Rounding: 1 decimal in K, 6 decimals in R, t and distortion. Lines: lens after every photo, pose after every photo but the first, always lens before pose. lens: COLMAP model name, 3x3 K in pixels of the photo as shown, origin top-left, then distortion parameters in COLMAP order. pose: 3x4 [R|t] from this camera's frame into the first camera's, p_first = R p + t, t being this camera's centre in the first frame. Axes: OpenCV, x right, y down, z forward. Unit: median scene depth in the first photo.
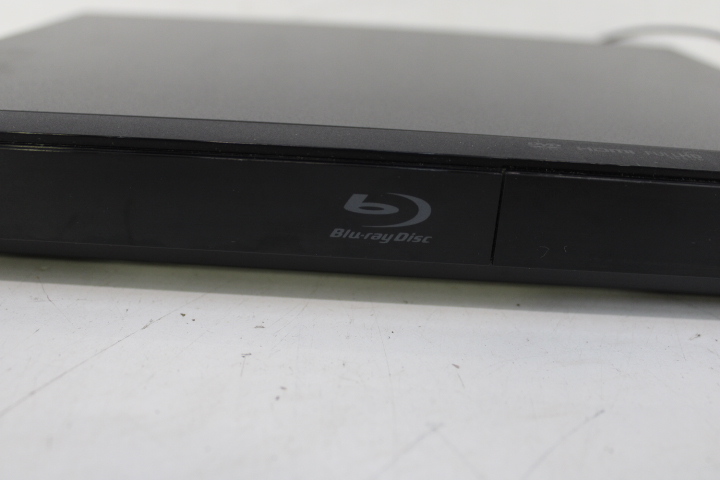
lens RADIAL K [[735.4, 0, 360.0], [0, 735.4, 240.0], [0, 0, 1]] dist [-0.114662, 0.019702]
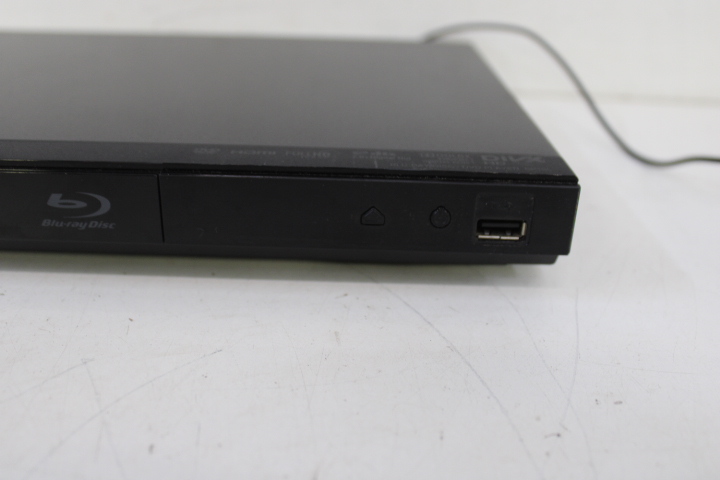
lens RADIAL K [[735.4, 0, 360.0], [0, 735.4, 240.0], [0, 0, 1]] dist [-0.114662, 0.019702]
pose [[0.999568, -0.027536, 0.010268, 0.526861], [0.027266, 0.999301, 0.025564, 0.003706], [-0.010965, -0.025273, 0.999620, -0.320113]]
